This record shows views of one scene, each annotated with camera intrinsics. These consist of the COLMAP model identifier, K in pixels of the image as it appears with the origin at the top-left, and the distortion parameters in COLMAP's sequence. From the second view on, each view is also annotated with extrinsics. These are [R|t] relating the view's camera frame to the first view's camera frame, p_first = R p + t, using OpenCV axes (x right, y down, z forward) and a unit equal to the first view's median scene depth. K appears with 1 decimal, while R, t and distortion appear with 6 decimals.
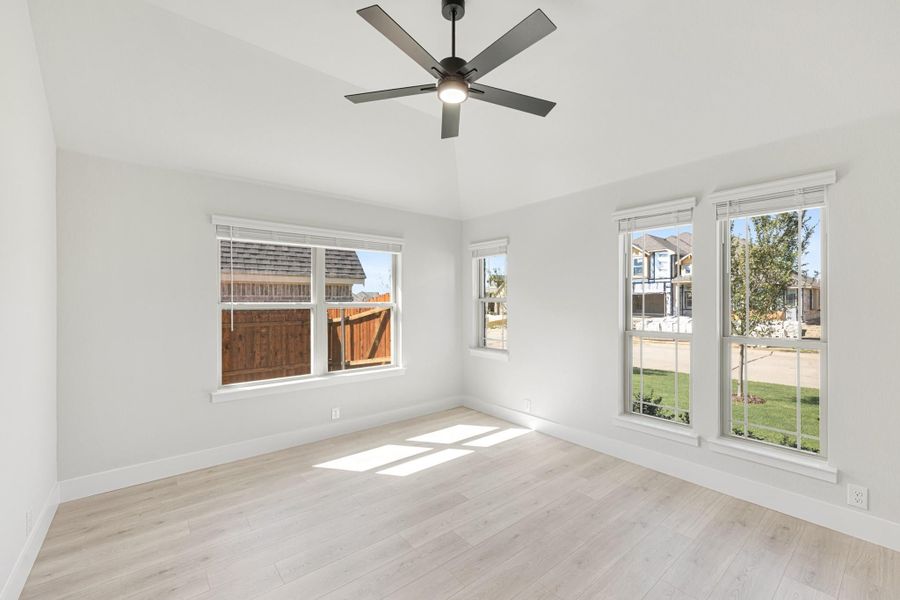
lens RADIAL K [[375.2, 0, 450.1], [0, 375.2, 304.0], [0, 0, 1]] dist [0.001369, 0.000120]
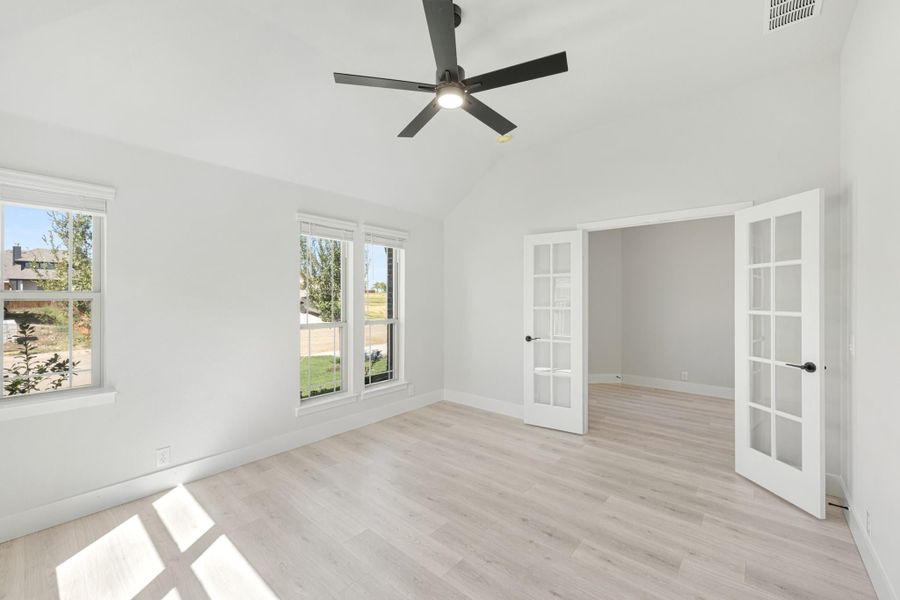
lens RADIAL K [[355.6, 0, 462.5], [0, 355.6, 297.9], [0, 0, 1]] dist [-0.000835, -0.000068]
pose [[-0.196409, -0.000540, 0.980522, -0.629944], [0.007074, 0.999973, 0.001968, -0.006277], [-0.980496, 0.007323, -0.196400, 0.755482]]
